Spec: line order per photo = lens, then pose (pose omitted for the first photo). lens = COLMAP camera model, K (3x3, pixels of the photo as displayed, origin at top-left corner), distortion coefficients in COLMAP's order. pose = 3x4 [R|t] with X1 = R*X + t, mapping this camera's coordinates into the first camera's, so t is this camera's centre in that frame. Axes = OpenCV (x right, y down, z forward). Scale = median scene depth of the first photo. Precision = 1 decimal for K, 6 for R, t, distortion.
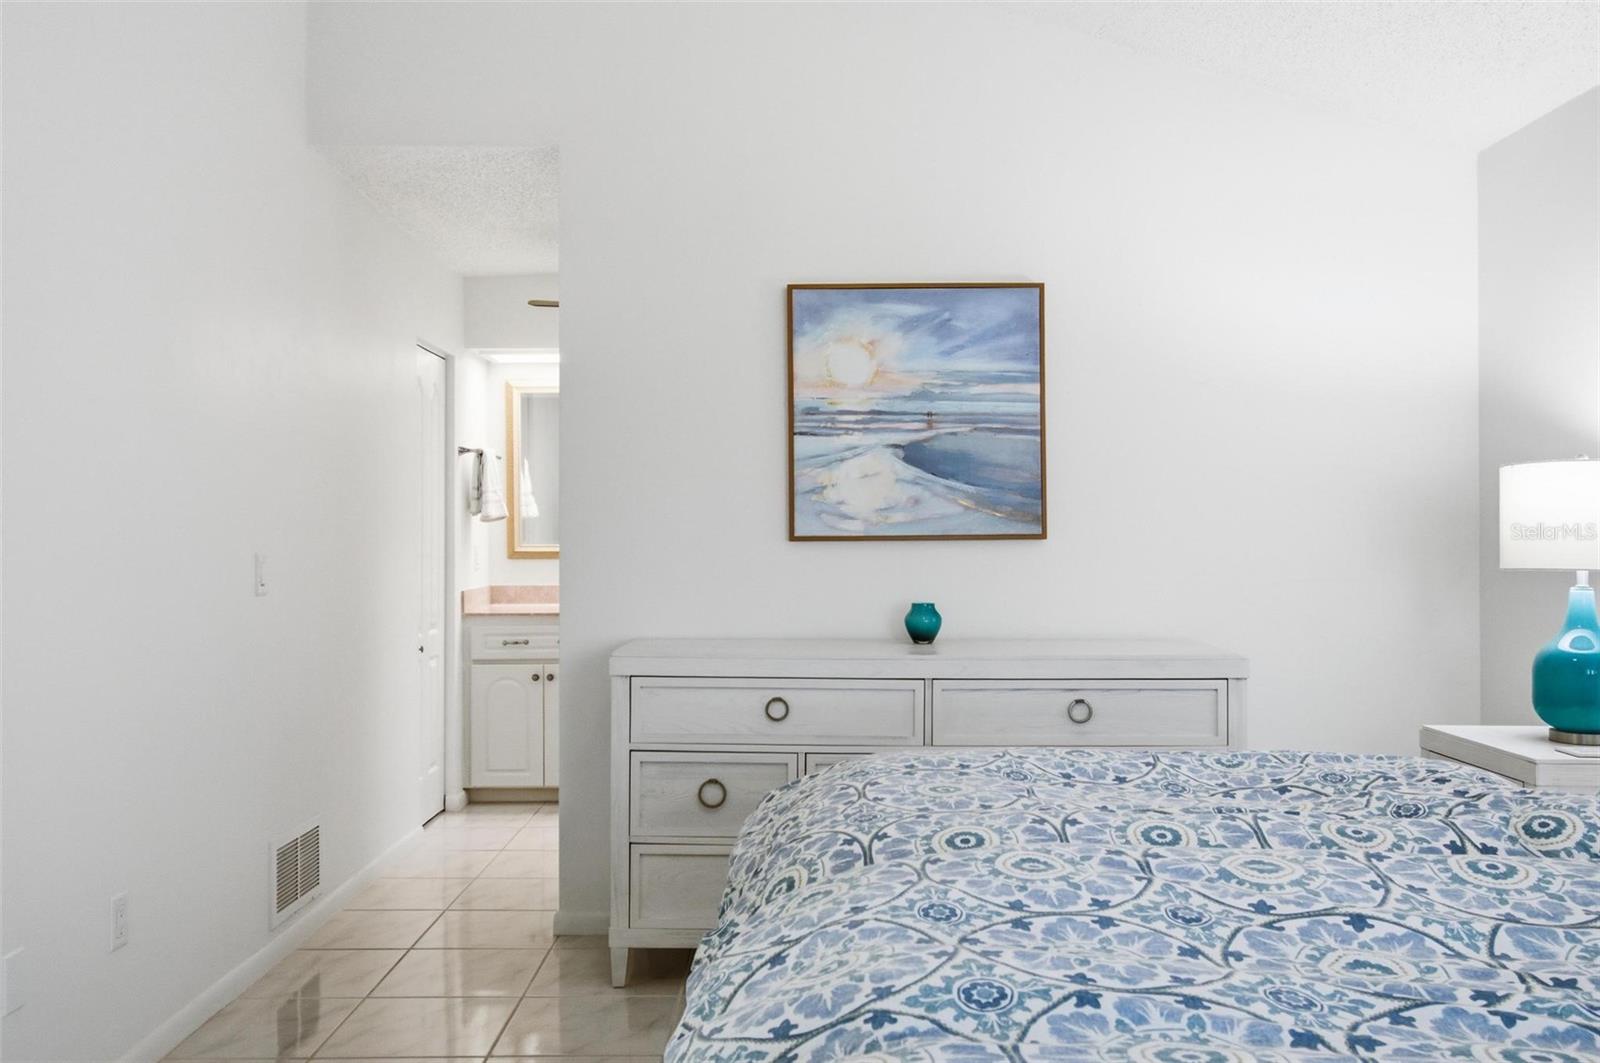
lens RADIAL K [[1454.4, 0, 799.6], [0, 1454.4, 525.3], [0, 0, 1]] dist [0.020983, 0.000983]
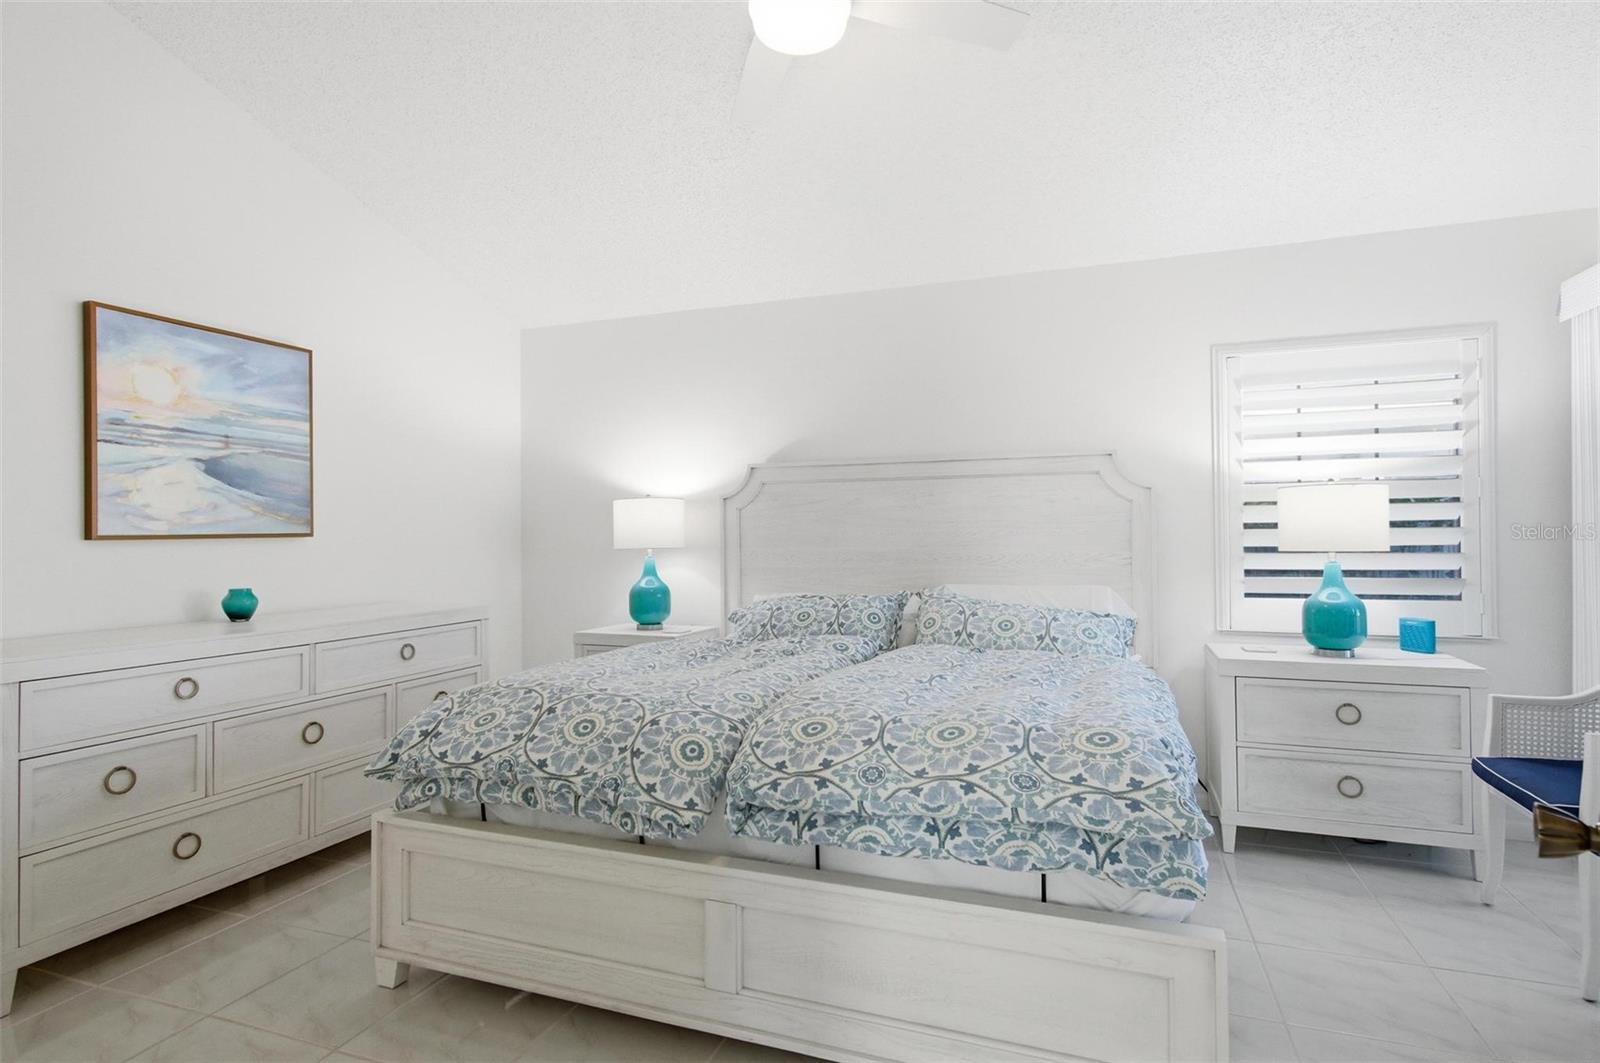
lens RADIAL K [[805.9, 0, 796.6], [0, 805.9, 533.8], [0, 0, 1]] dist [-0.001788, -0.000675]
pose [[0.359732, -0.001435, 0.933054, -0.375422], [0.002754, 0.999996, 0.000476, 0.007549], [-0.933052, 0.002398, 0.359735, 0.301167]]
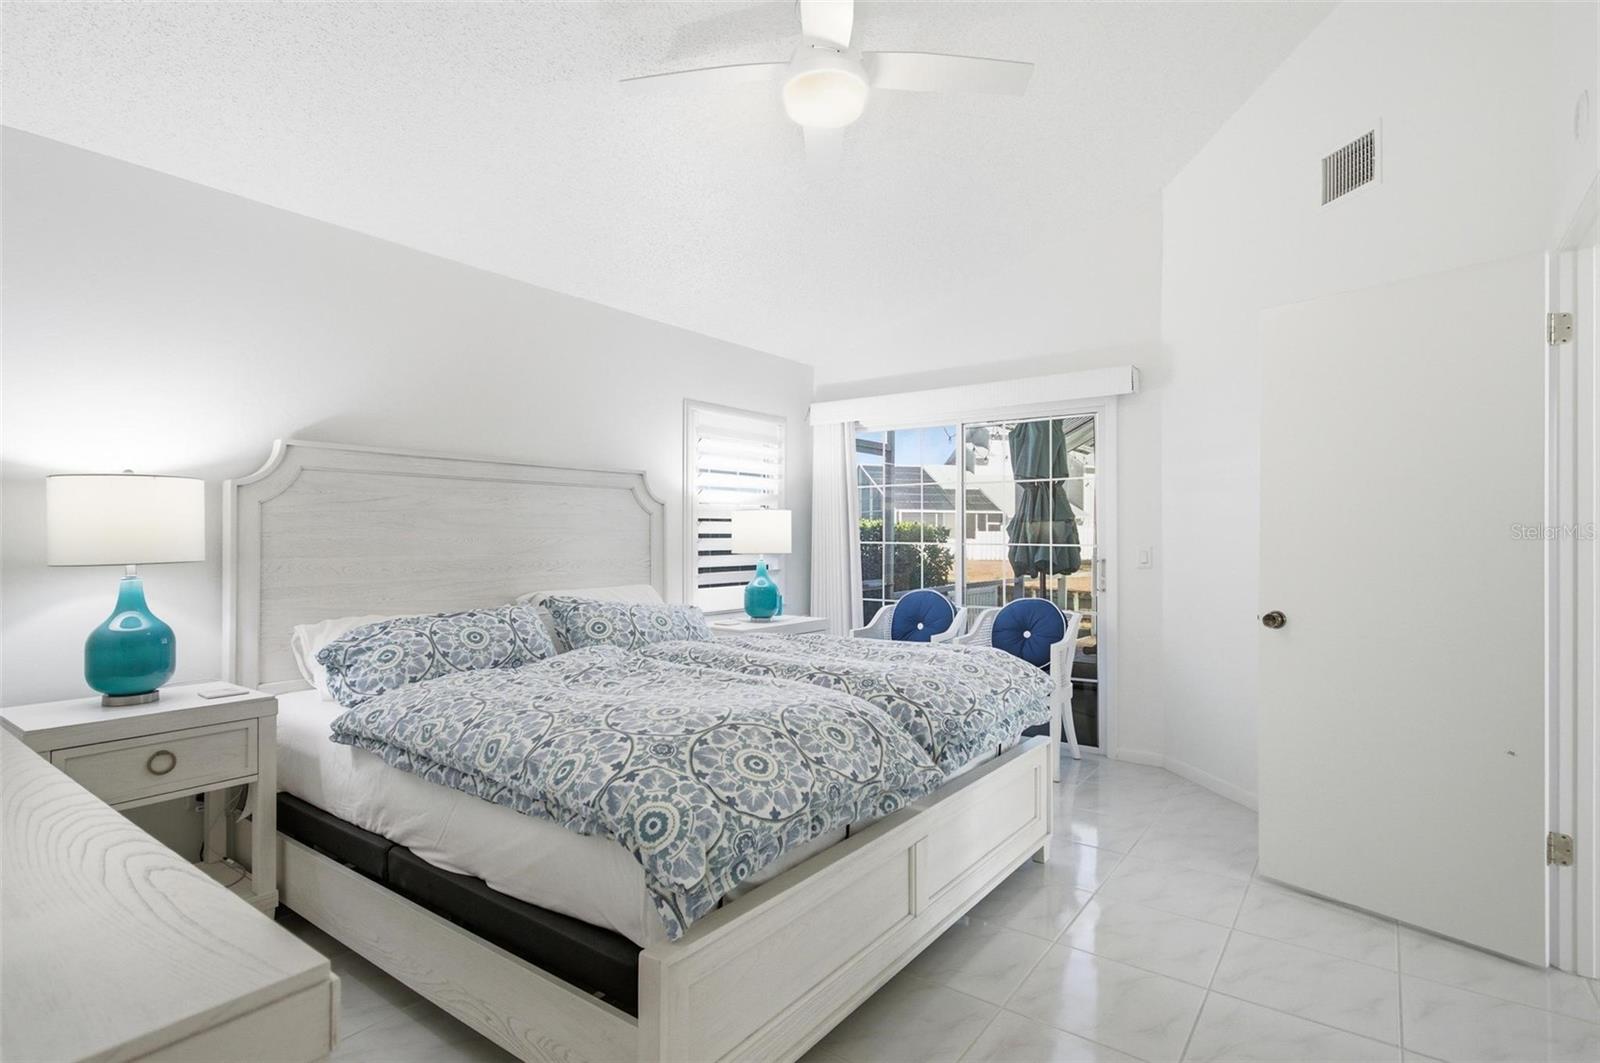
lens RADIAL K [[805.9, 0, 796.2], [0, 805.9, 533.7], [0, 0, 1]] dist [-0.001788, -0.000675]
pose [[-0.788013, 0.016728, 0.615431, -0.251382], [0.007990, 0.999825, -0.016945, 0.017283], [-0.615606, -0.008435, -0.788009, 0.931751]]
